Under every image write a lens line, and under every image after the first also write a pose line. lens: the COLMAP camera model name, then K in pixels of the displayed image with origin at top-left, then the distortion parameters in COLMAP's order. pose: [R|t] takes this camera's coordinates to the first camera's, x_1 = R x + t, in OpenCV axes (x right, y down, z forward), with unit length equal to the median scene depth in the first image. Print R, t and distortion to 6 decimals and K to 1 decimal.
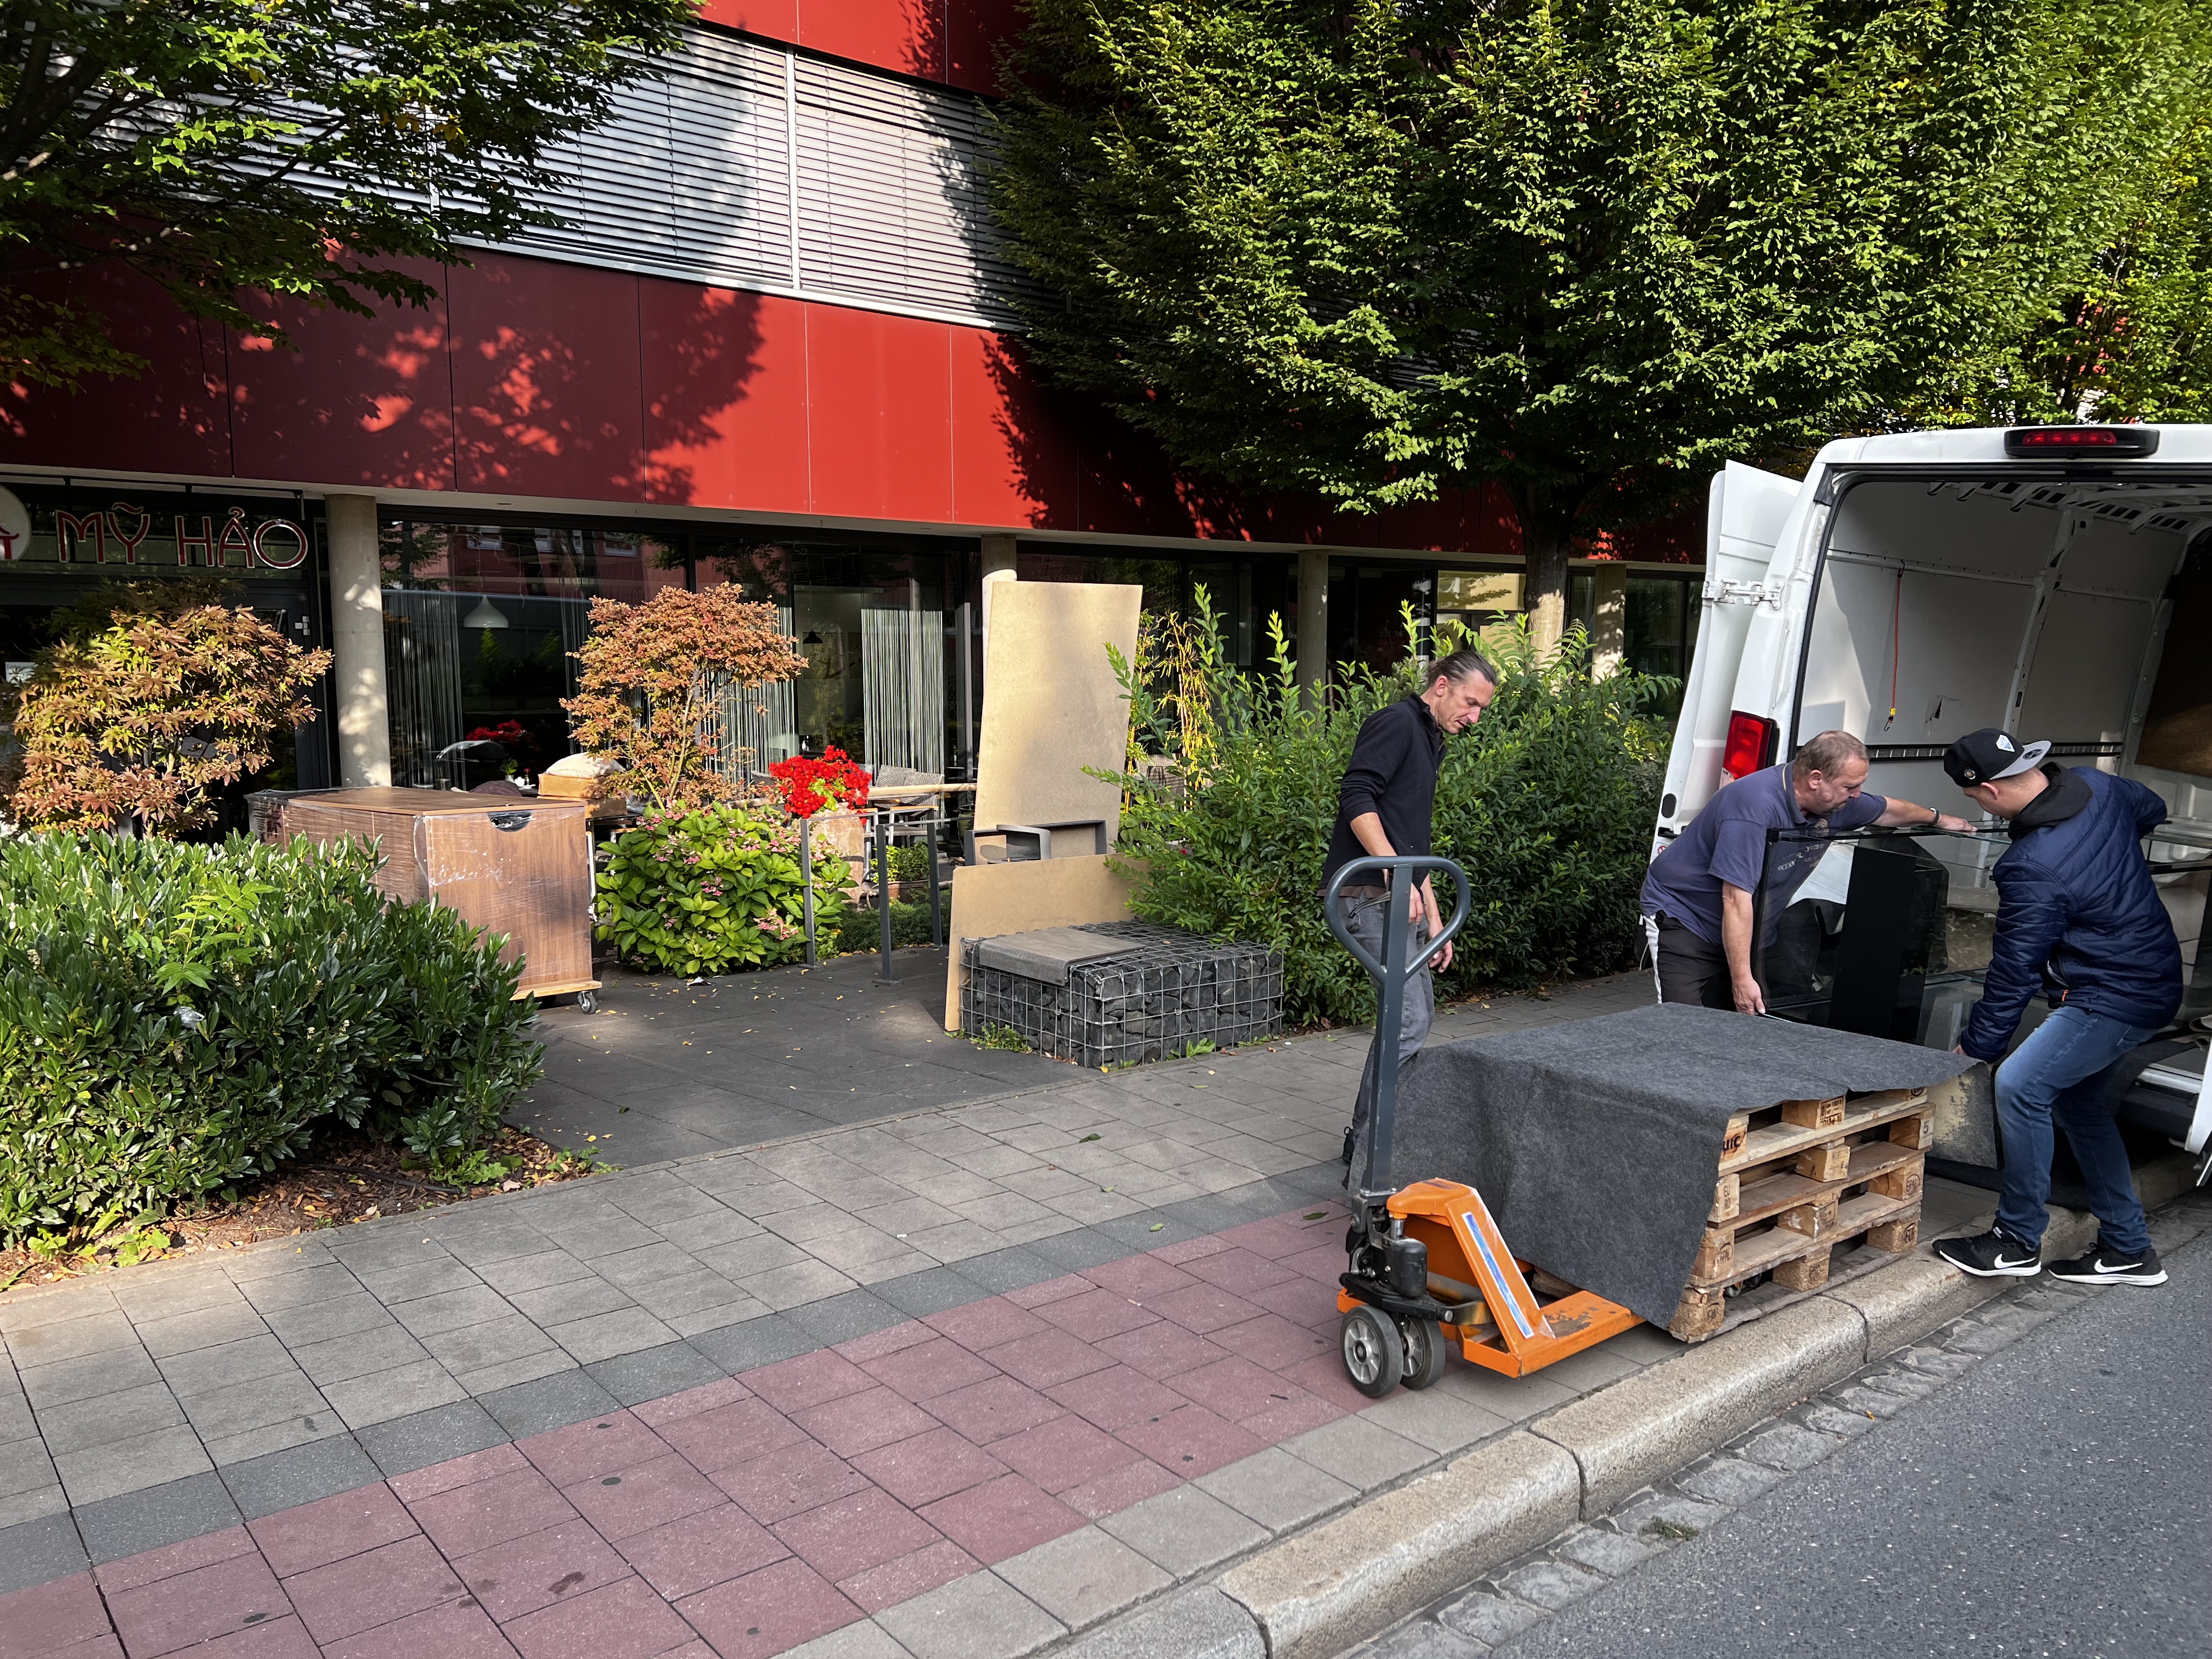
lens RADIAL K [[1657.4, 0, 1107.3], [0, 1657.4, 820.8], [0, 0, 1]] dist [0.096943, -0.132986]
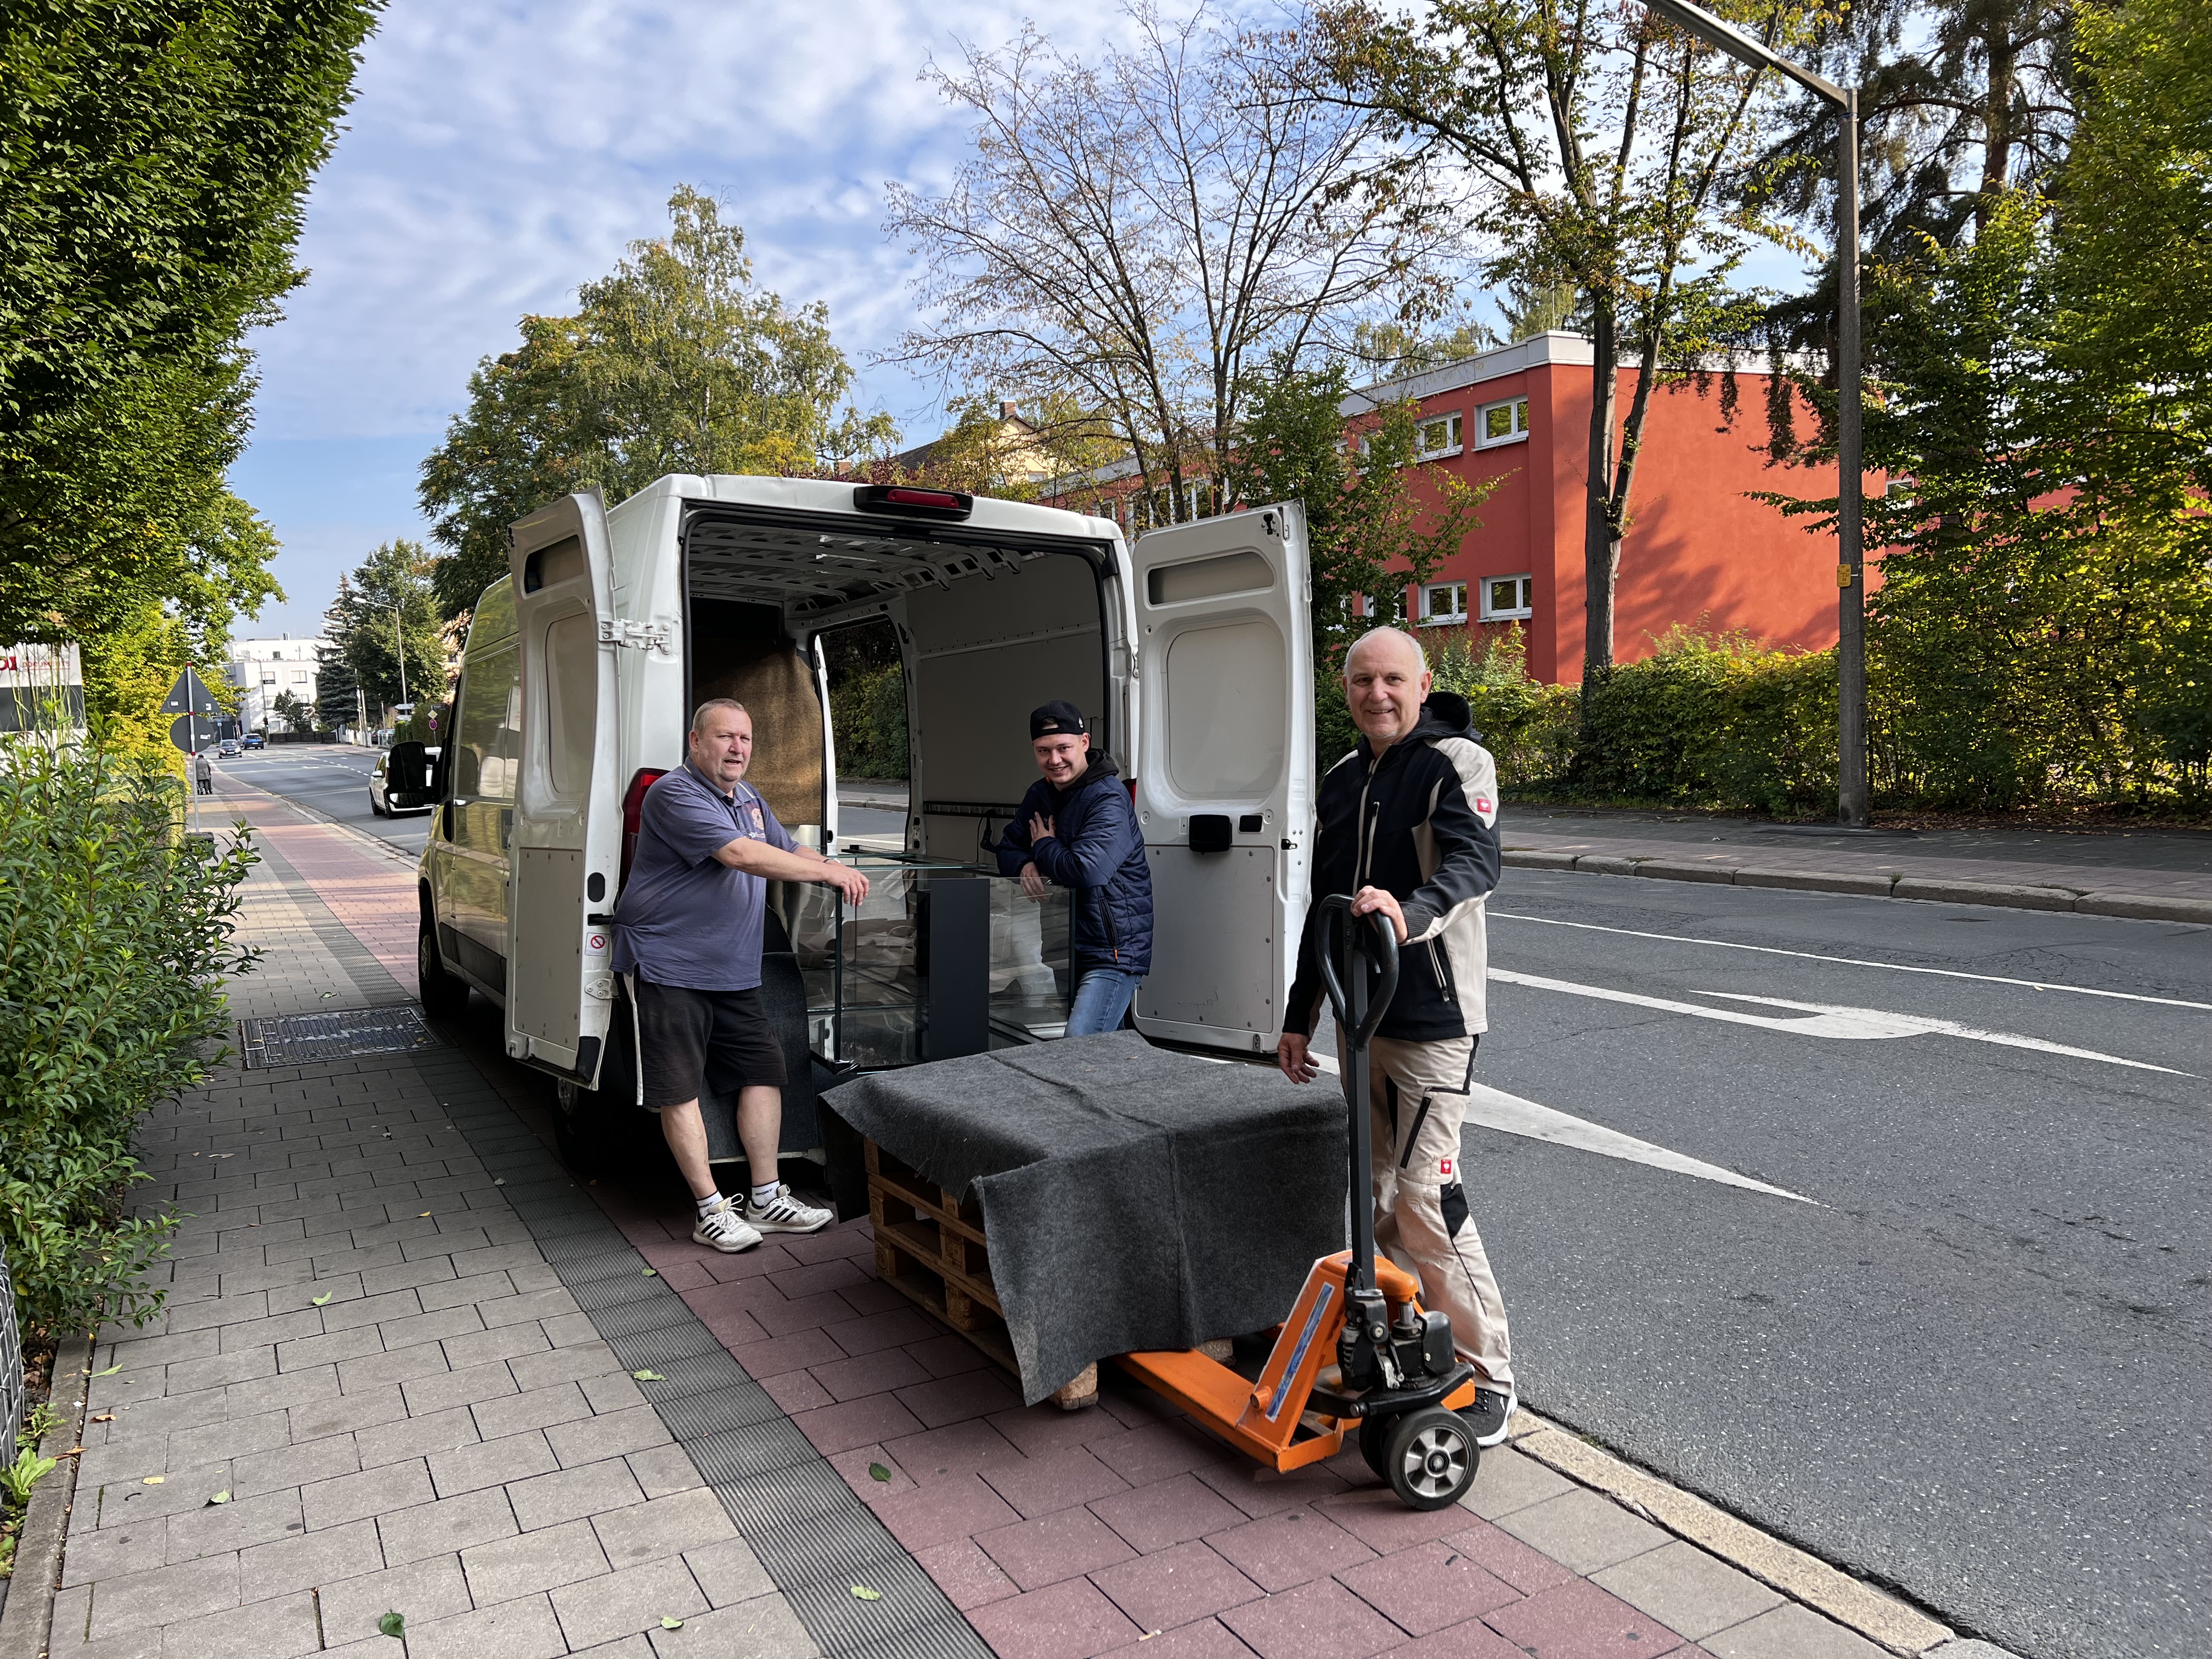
lens RADIAL K [[1657.4, 0, 1107.3], [0, 1657.4, 820.8], [0, 0, 1]] dist [0.096943, -0.132986]
pose [[0.180018, -0.098029, 0.978766, -0.480855], [0.148704, 0.986298, 0.071434, -0.069942], [-0.972358, 0.132687, 0.192129, 0.645986]]
